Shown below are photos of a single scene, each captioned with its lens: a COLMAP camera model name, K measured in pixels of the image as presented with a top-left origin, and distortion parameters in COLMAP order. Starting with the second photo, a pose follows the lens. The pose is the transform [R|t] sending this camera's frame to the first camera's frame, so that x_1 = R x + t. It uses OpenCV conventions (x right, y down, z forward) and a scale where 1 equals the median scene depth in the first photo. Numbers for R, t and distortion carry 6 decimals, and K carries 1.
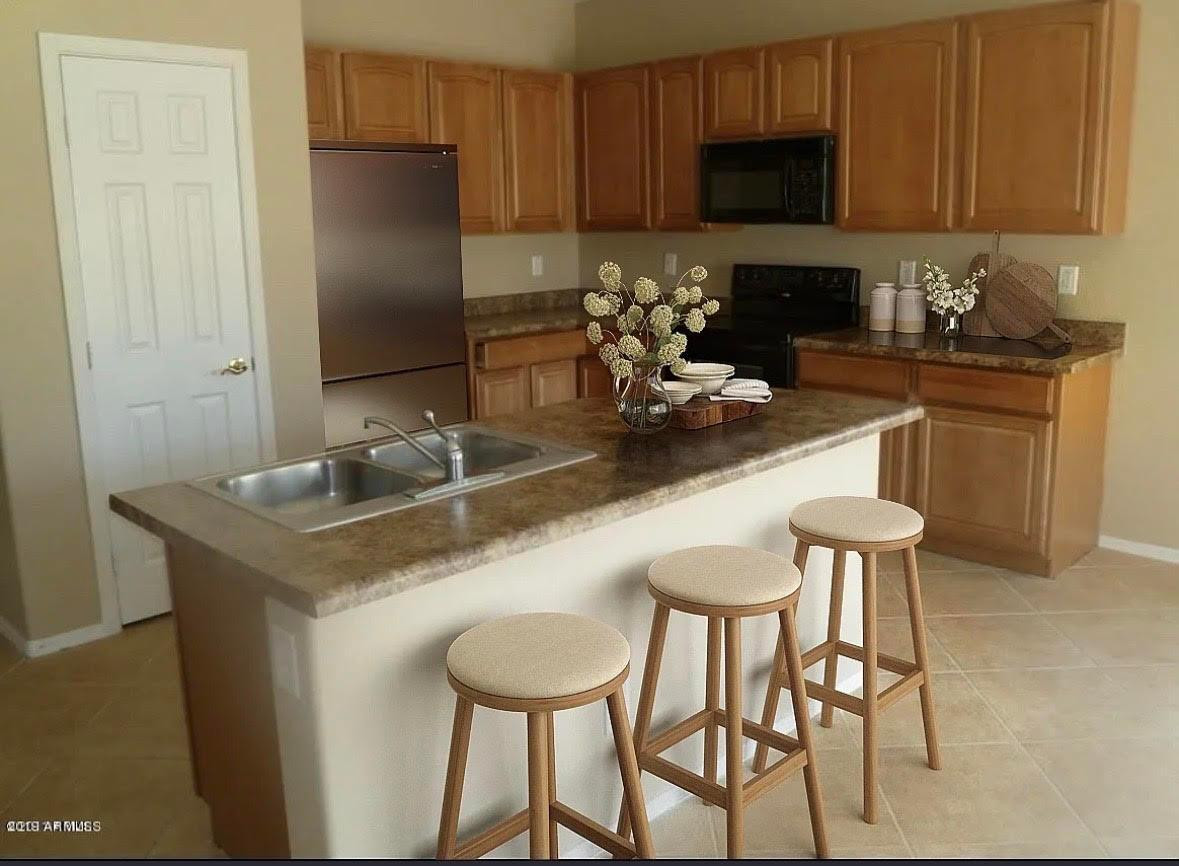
lens RADIAL K [[1014.8, 0, 591.4], [0, 1014.8, 410.6], [0, 0, 1]] dist [-0.058821, 0.005933]
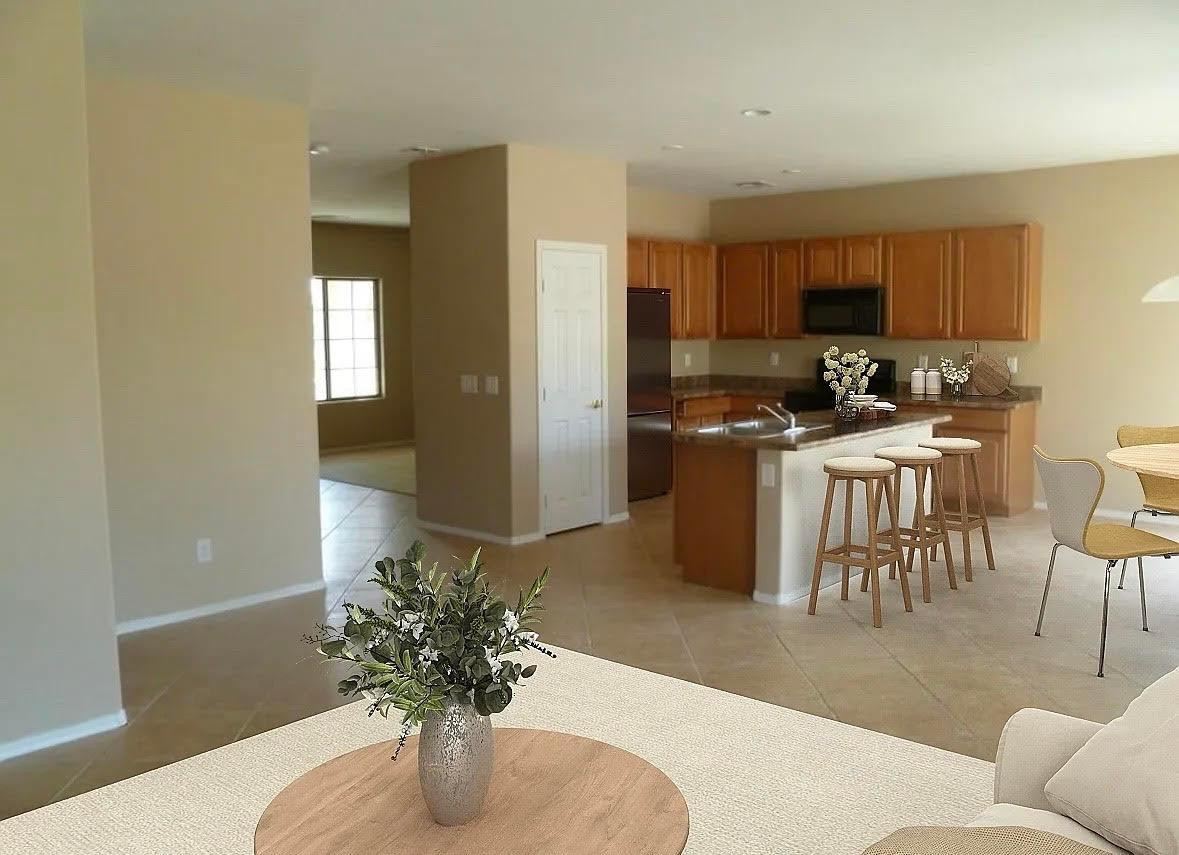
lens RADIAL K [[1032.0, 0, 589.5], [0, 1032.0, 427.5], [0, 0, 1]] dist [-0.043620, -0.005063]
pose [[0.998401, 0.004423, 0.056352, -0.398551], [0.000917, 0.995536, -0.094383, 0.156821], [-0.056518, 0.094284, 0.993940, -0.806283]]
